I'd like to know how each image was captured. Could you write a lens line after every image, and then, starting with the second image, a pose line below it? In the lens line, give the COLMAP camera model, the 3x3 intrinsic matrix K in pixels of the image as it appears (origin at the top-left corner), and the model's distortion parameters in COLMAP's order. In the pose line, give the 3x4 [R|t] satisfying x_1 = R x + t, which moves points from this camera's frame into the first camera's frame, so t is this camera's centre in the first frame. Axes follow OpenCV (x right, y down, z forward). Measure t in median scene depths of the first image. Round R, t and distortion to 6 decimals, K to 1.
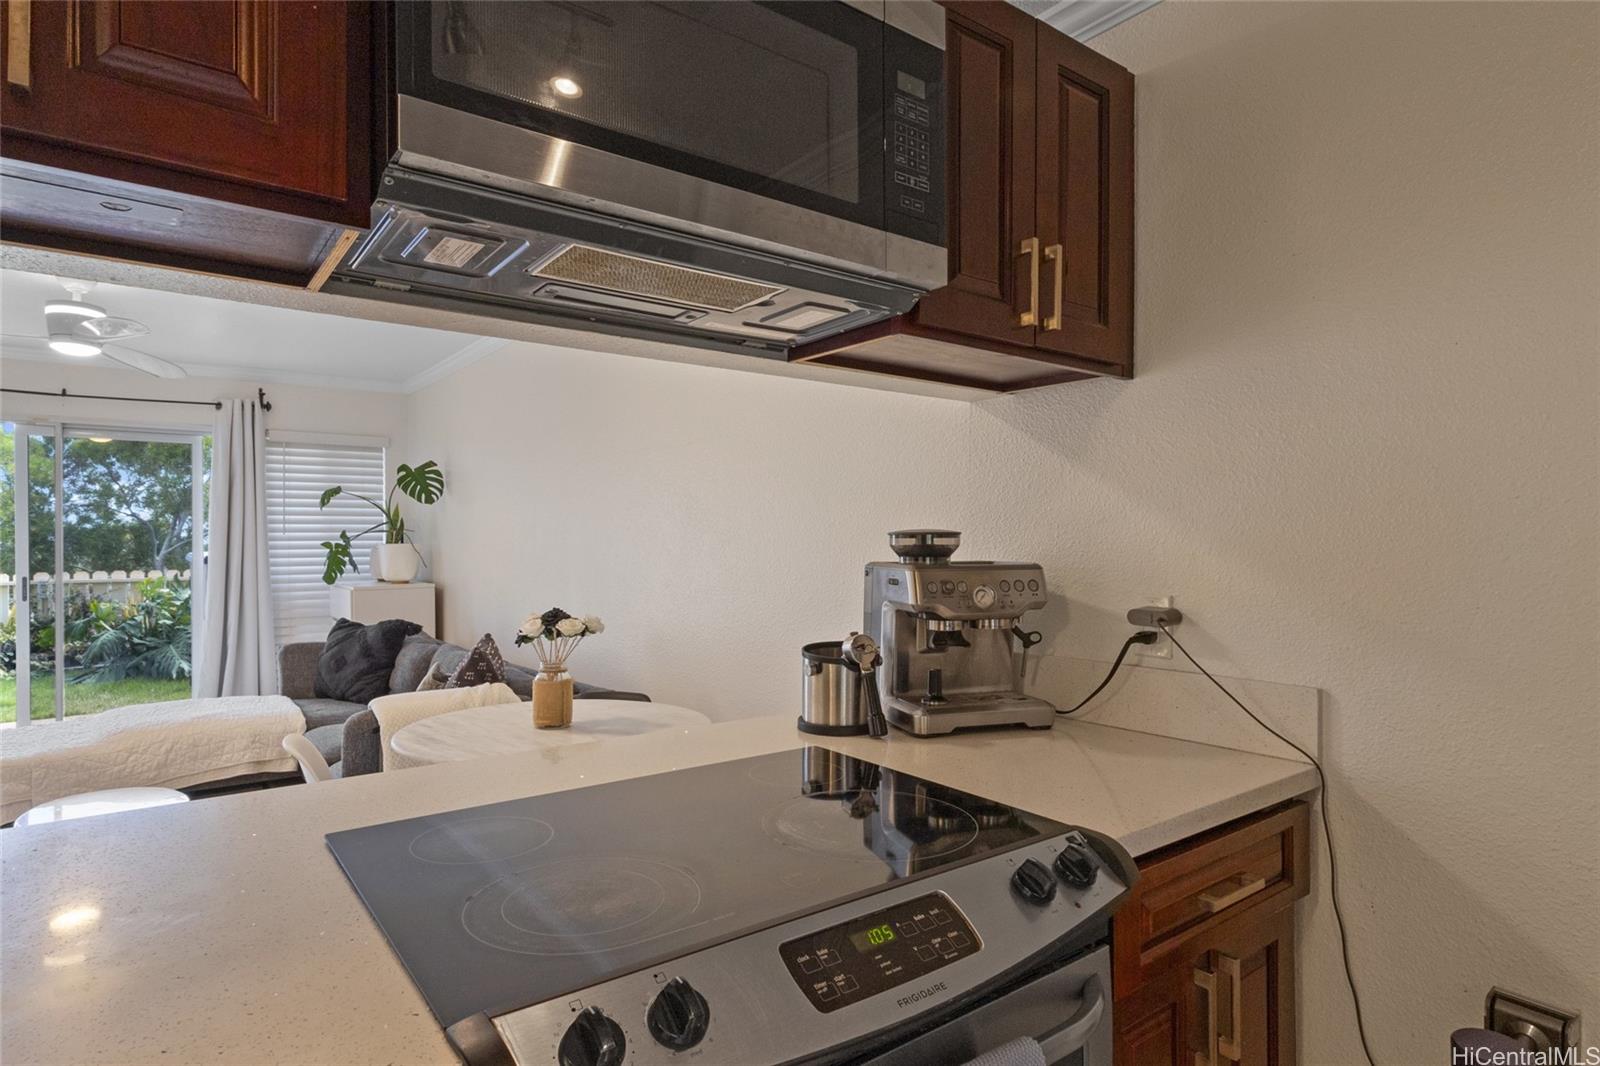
lens RADIAL K [[885.0, 0, 809.9], [0, 885.0, 529.6], [0, 0, 1]] dist [0.001951, 0.001941]
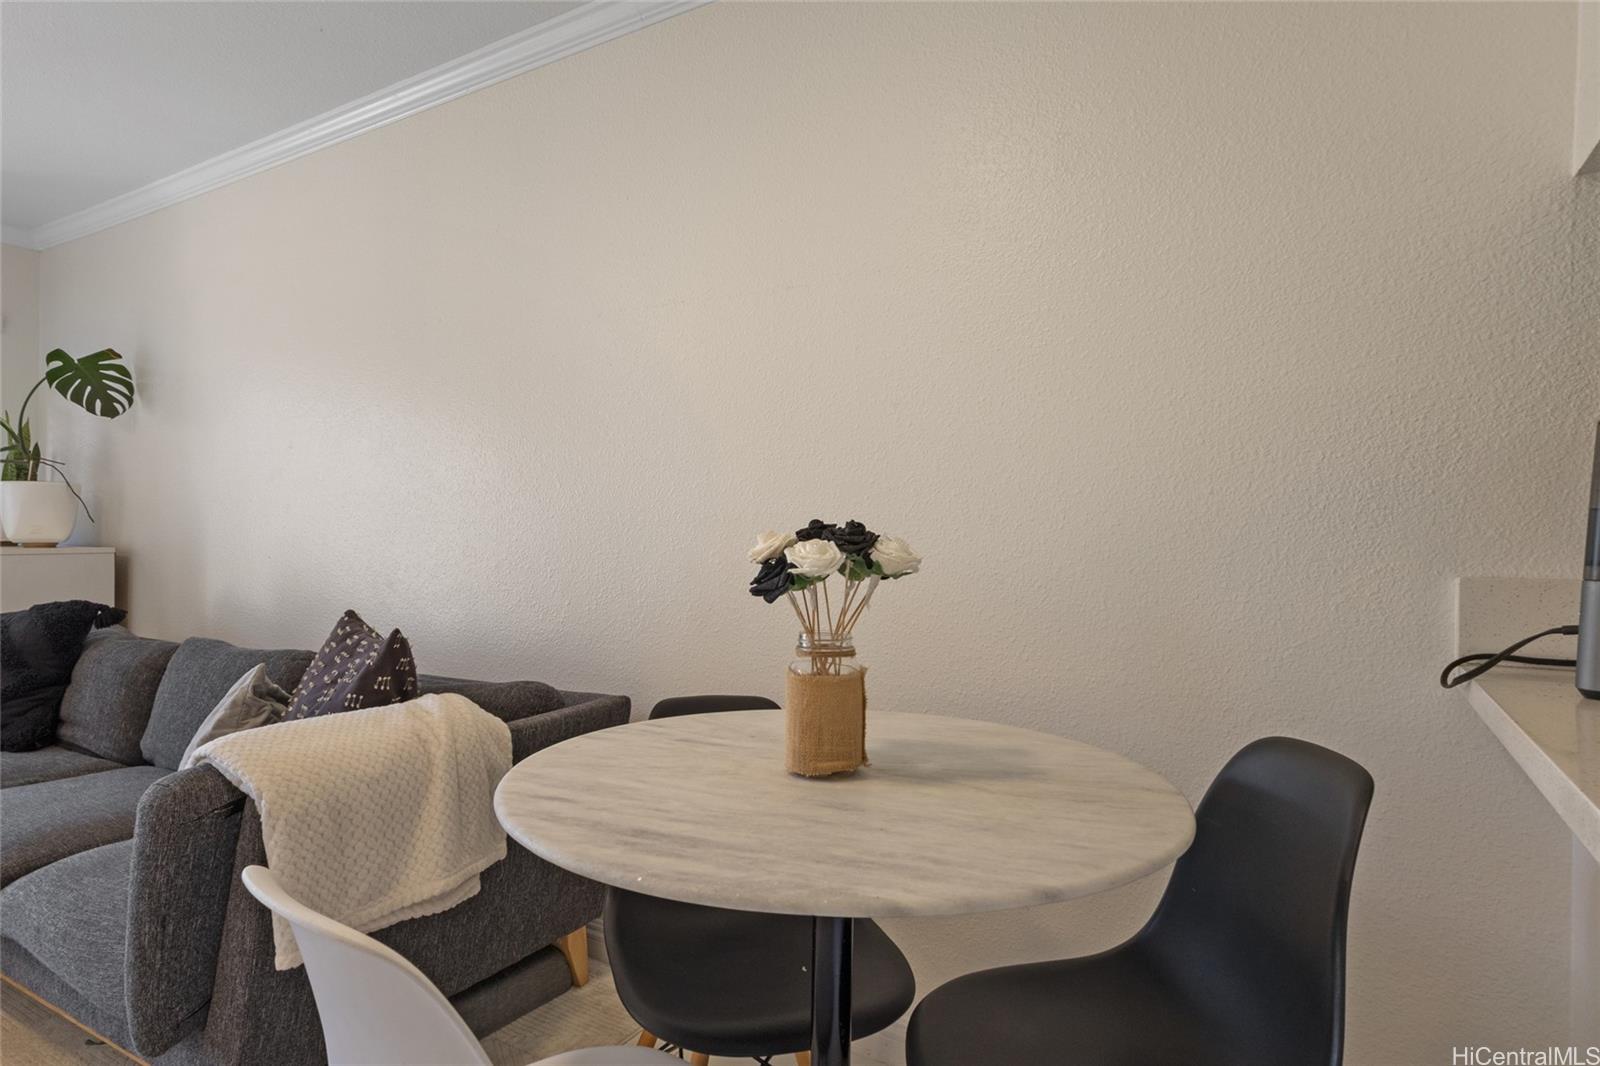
lens RADIAL K [[877.5, 0, 799.0], [0, 877.5, 537.9], [0, 0, 1]] dist [0.003341, 0.001392]
pose [[0.930540, 0.009806, 0.366059, -0.205269], [-0.013852, 0.999869, 0.008428, 0.042358], [-0.365928, -0.012913, 0.930553, 0.252897]]
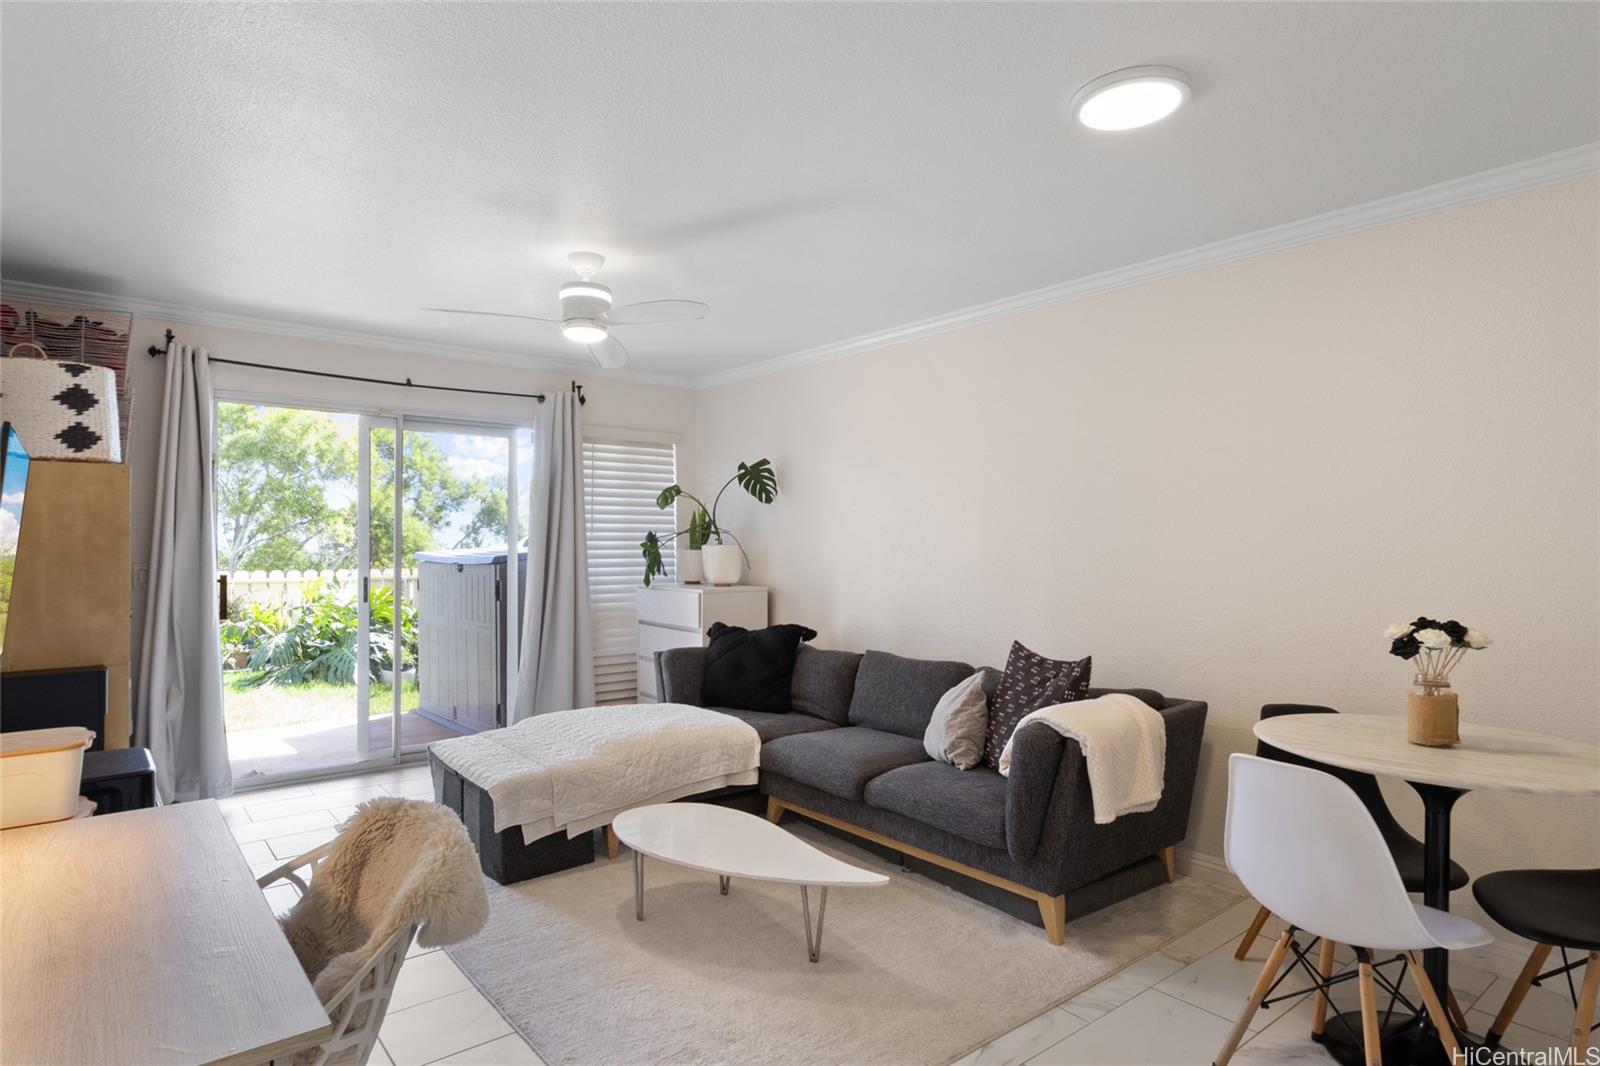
lens RADIAL K [[886.9, 0, 786.8], [0, 886.9, 538.6], [0, 0, 1]] dist [0.001471, 0.004009]
pose [[0.999477, 0.007119, 0.031544, -0.436056], [-0.007315, 0.999955, 0.006101, 0.002738], [-0.031499, -0.006329, 0.999484, 0.039099]]
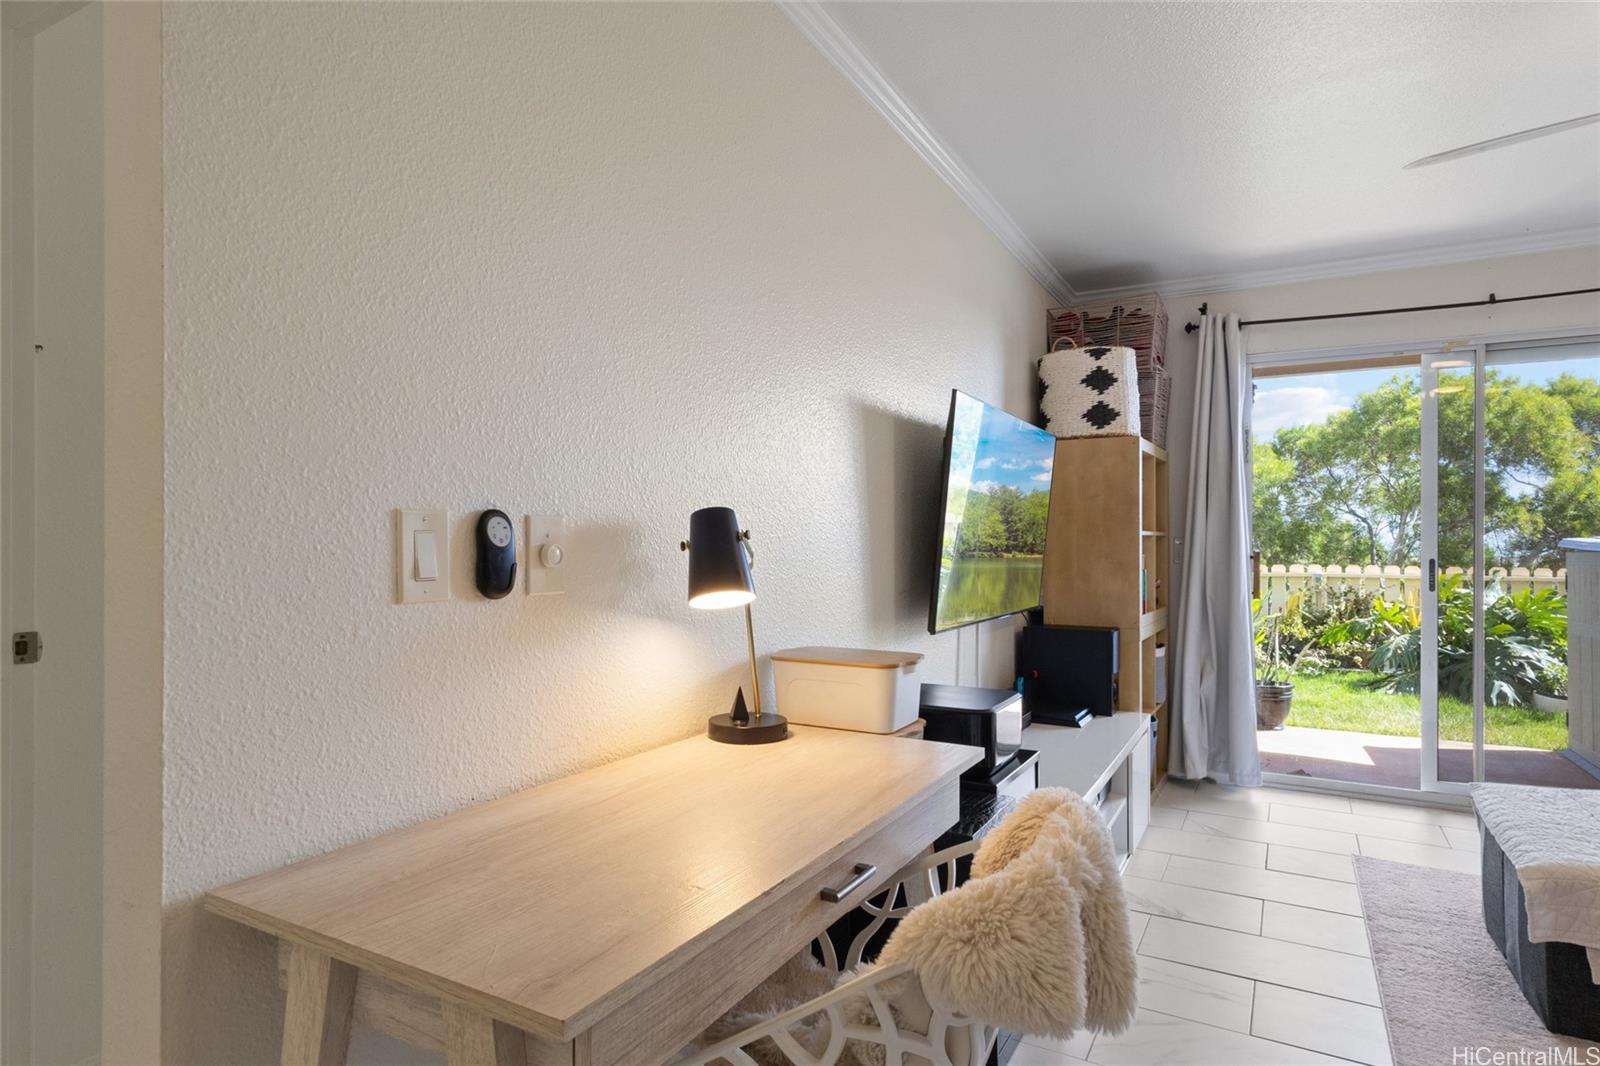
lens RADIAL K [[886.9, 0, 786.8], [0, 886.9, 538.6], [0, 0, 1]] dist [0.001471, 0.004009]
pose [[0.395931, 0.005384, -0.918265, -0.386291], [-0.001234, 0.999985, 0.005331, 0.030270], [0.918280, -0.000977, 0.395932, 0.193427]]
